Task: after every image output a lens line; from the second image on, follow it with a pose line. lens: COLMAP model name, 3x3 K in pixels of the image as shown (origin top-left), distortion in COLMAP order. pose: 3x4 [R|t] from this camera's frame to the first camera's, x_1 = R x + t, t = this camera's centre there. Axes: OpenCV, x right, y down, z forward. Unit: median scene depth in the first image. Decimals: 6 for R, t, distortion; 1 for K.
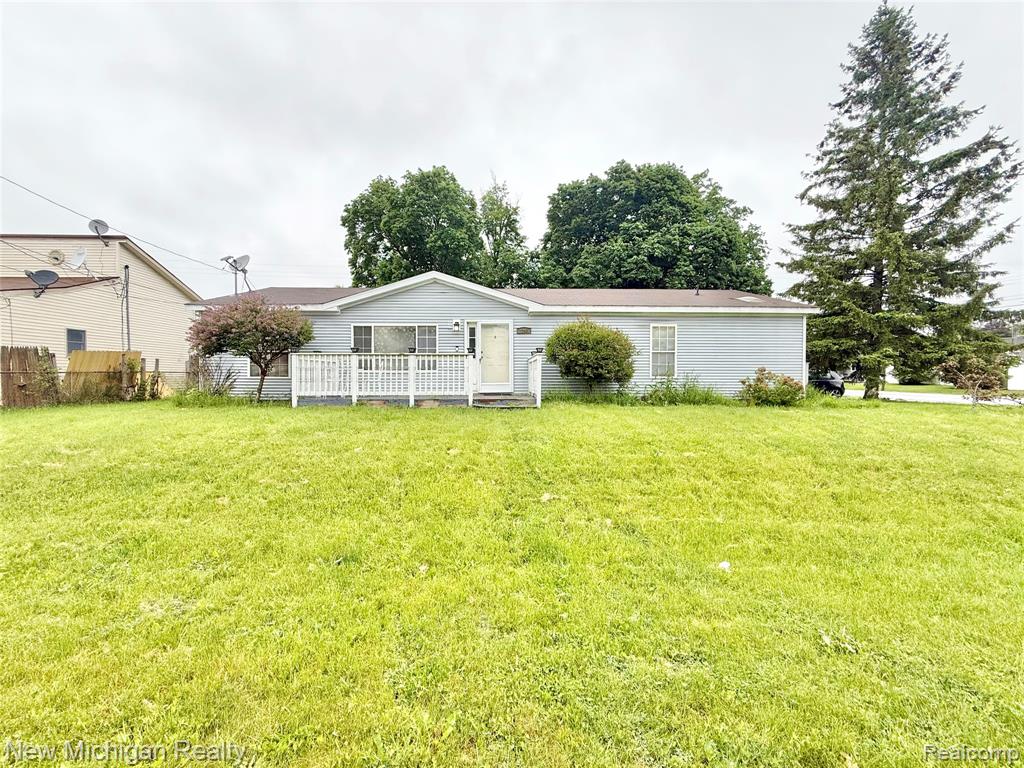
lens RADIAL K [[406.5, 0, 510.2], [0, 406.5, 383.6], [0, 0, 1]] dist [0.000116, 0.000096]
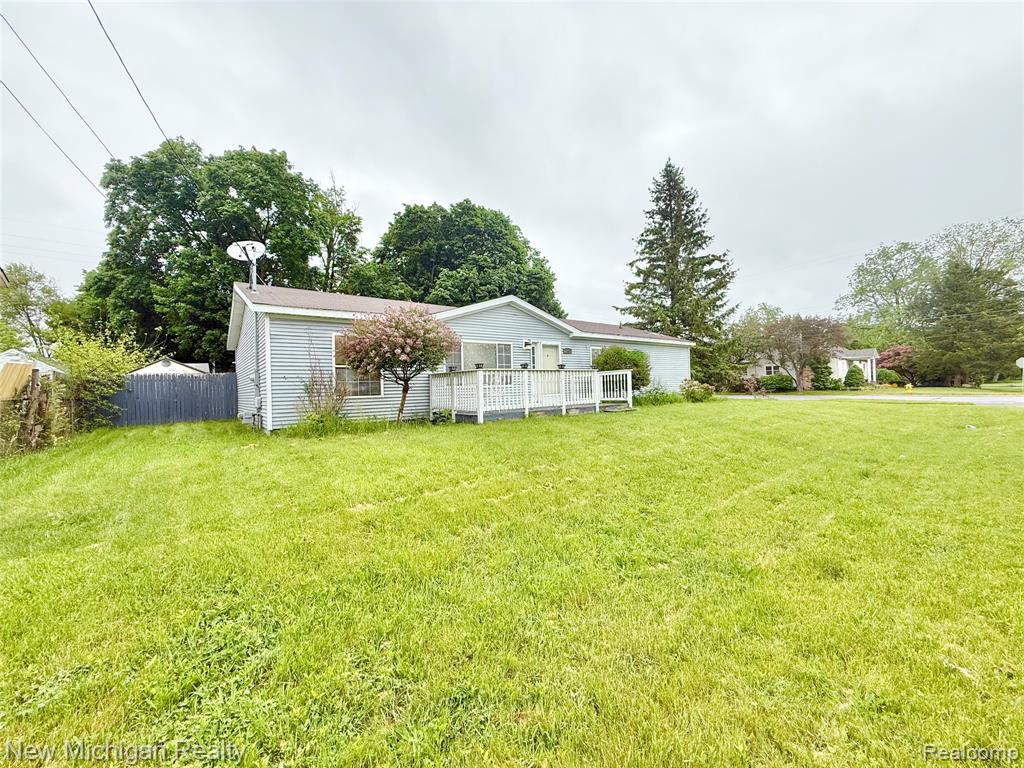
lens RADIAL K [[406.5, 0, 510.2], [0, 406.5, 383.6], [0, 0, 1]] dist [0.000116, 0.000096]
pose [[0.805761, -0.018065, 0.591966, -0.610163], [0.041117, 0.998829, -0.025486, -0.005777], [-0.590812, 0.044876, 0.805560, 0.085453]]
